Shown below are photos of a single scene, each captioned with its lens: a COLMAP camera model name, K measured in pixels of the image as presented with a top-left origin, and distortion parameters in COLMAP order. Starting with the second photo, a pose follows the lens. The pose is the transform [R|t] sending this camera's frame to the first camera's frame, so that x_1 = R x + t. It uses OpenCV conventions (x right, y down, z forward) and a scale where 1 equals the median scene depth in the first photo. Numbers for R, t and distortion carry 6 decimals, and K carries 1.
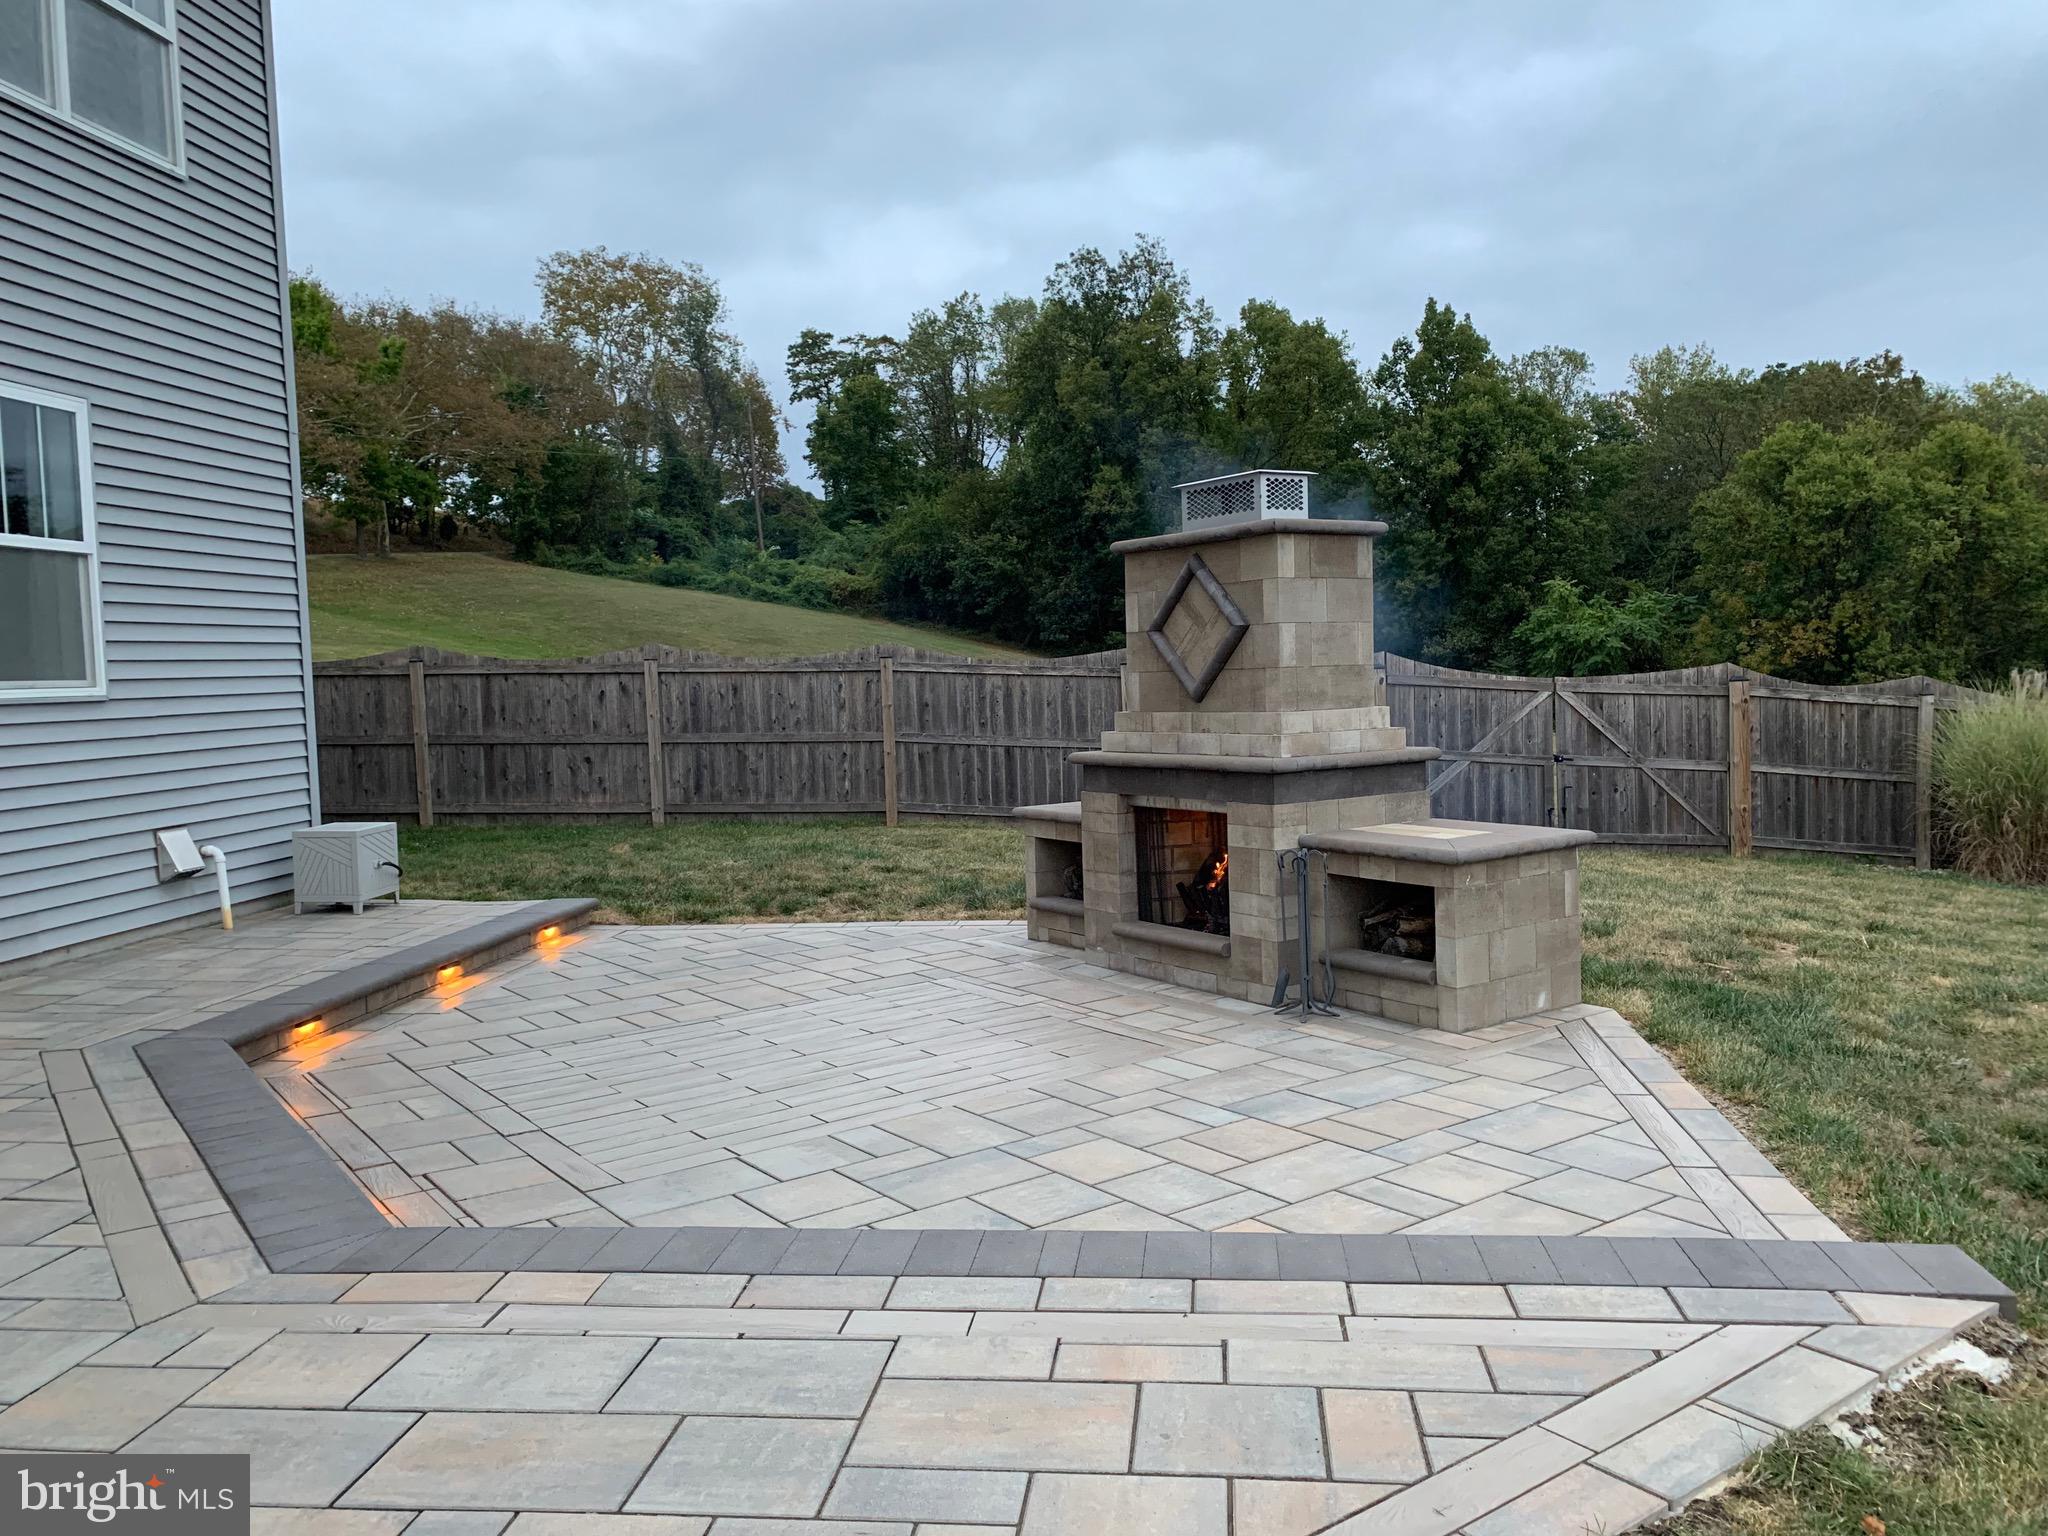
lens RADIAL K [[1537.9, 0, 1042.7], [0, 1537.9, 764.1], [0, 0, 1]] dist [0.078232, -0.127093]
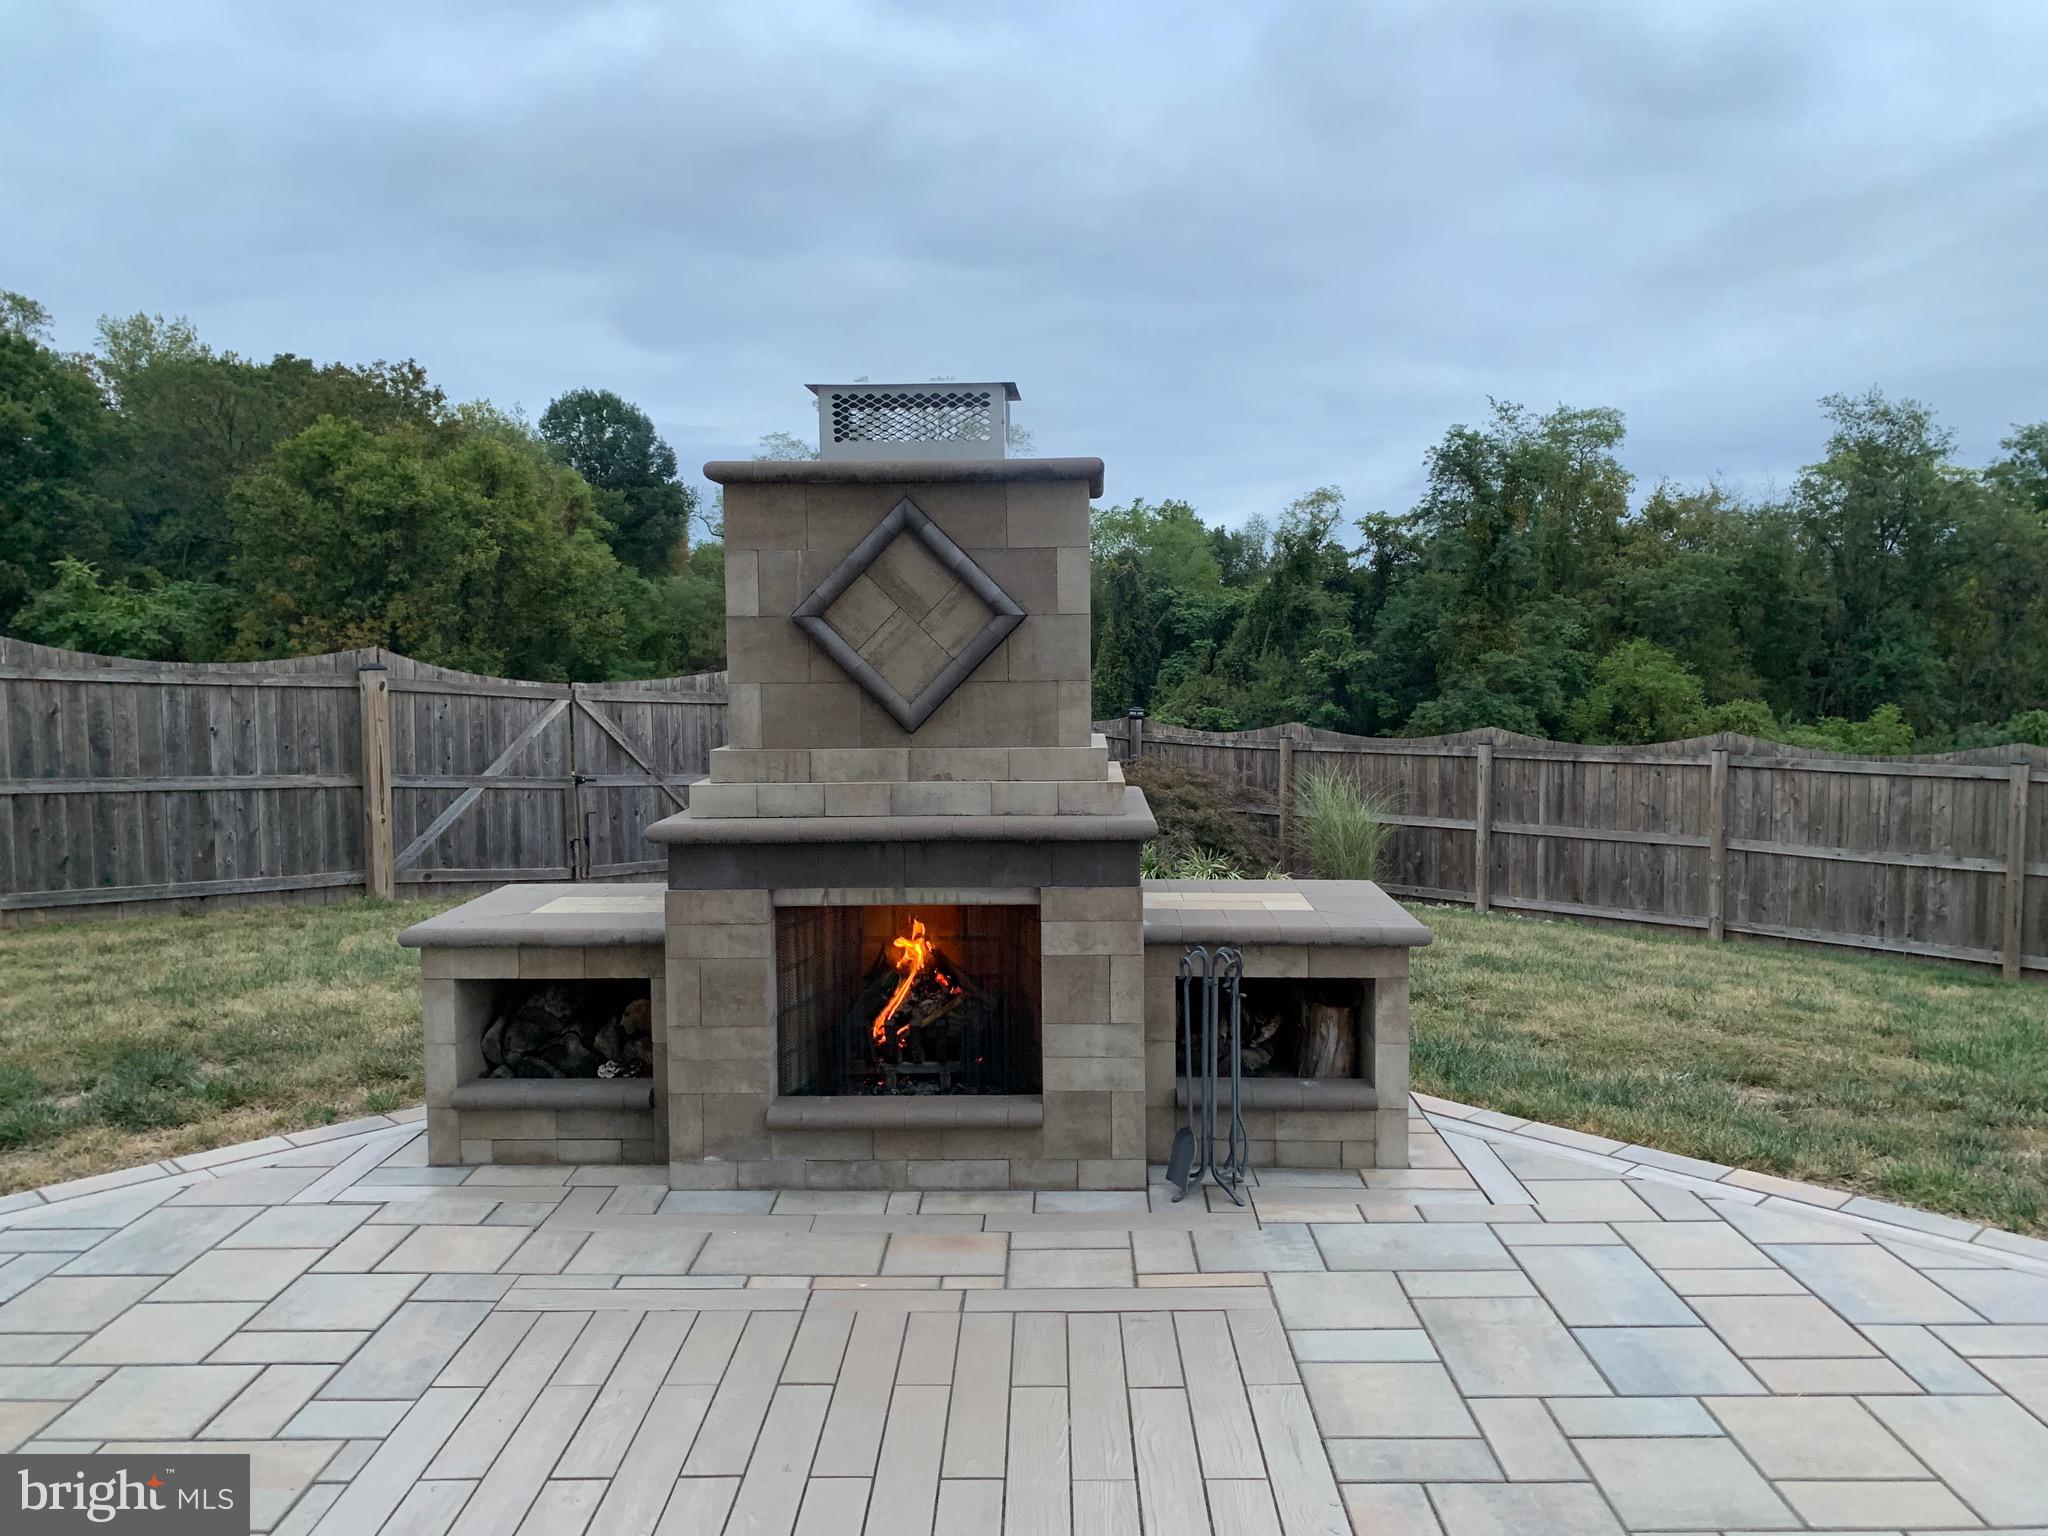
lens RADIAL K [[1537.9, 0, 1042.7], [0, 1537.9, 764.1], [0, 0, 1]] dist [0.078232, -0.127093]
pose [[0.601738, -0.036997, 0.797836, -0.181307], [0.036049, 0.999167, 0.019144, -0.018417], [-0.797879, 0.017242, 0.602571, 0.283064]]
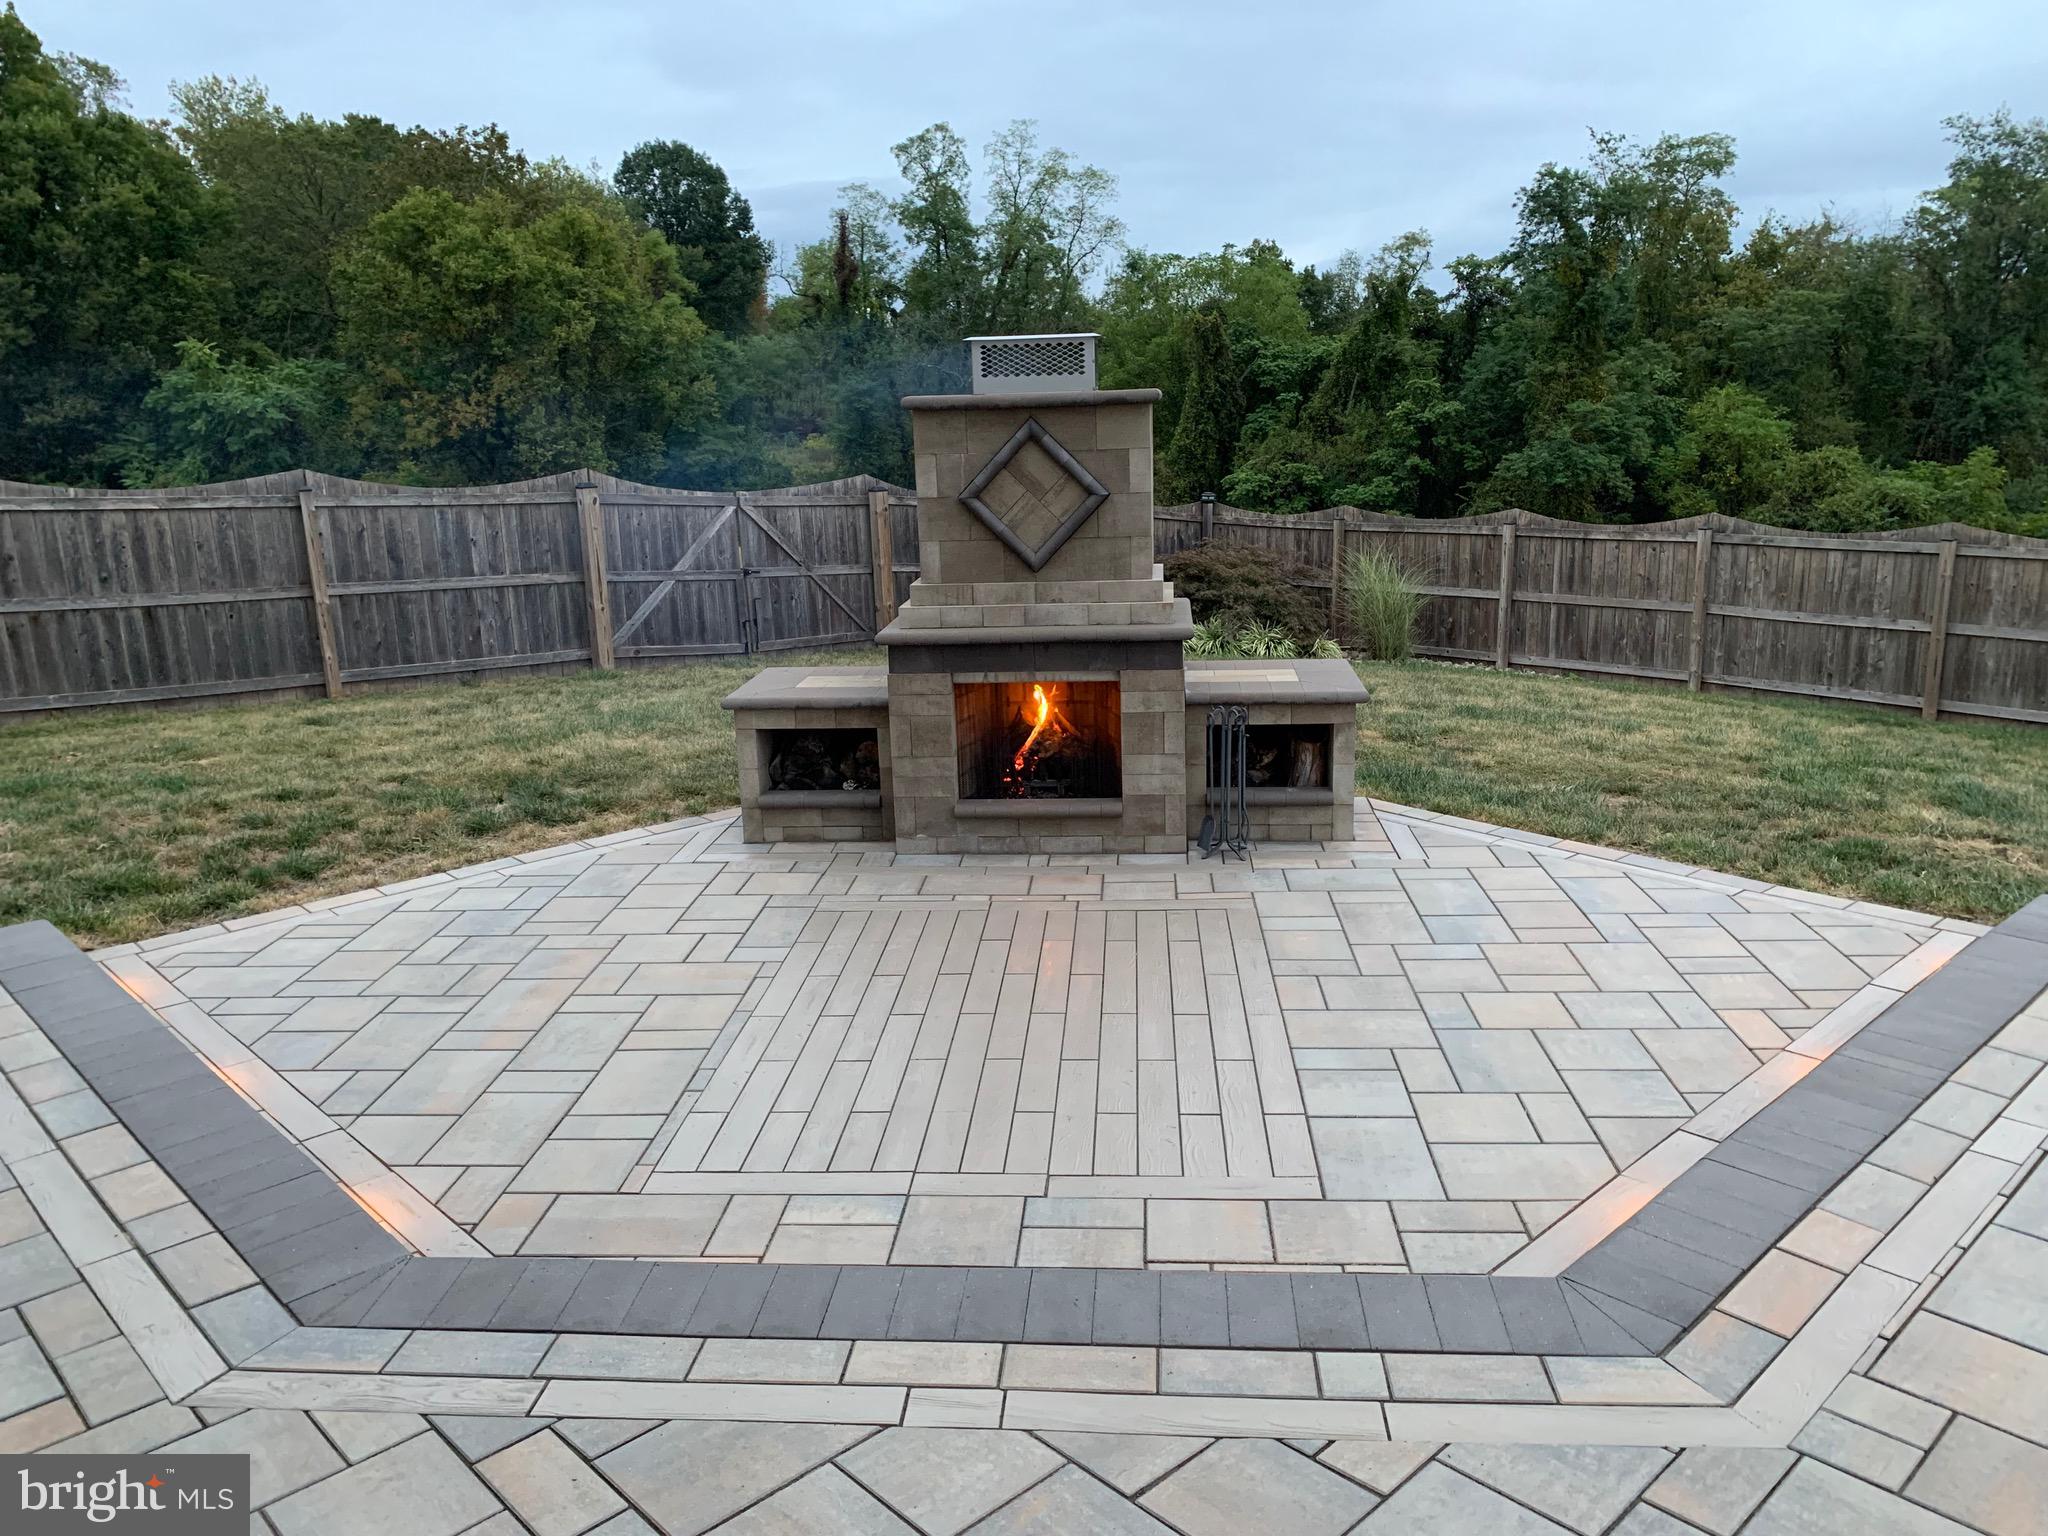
lens RADIAL K [[1536.8, 0, 1047.7], [0, 1536.8, 759.9], [0, 0, 1]] dist [0.074854, -0.108209]
pose [[0.641308, -0.165482, 0.749226, -0.320585], [0.053817, 0.983762, 0.171219, -0.044058], [-0.765394, -0.069483, 0.639800, 0.173823]]
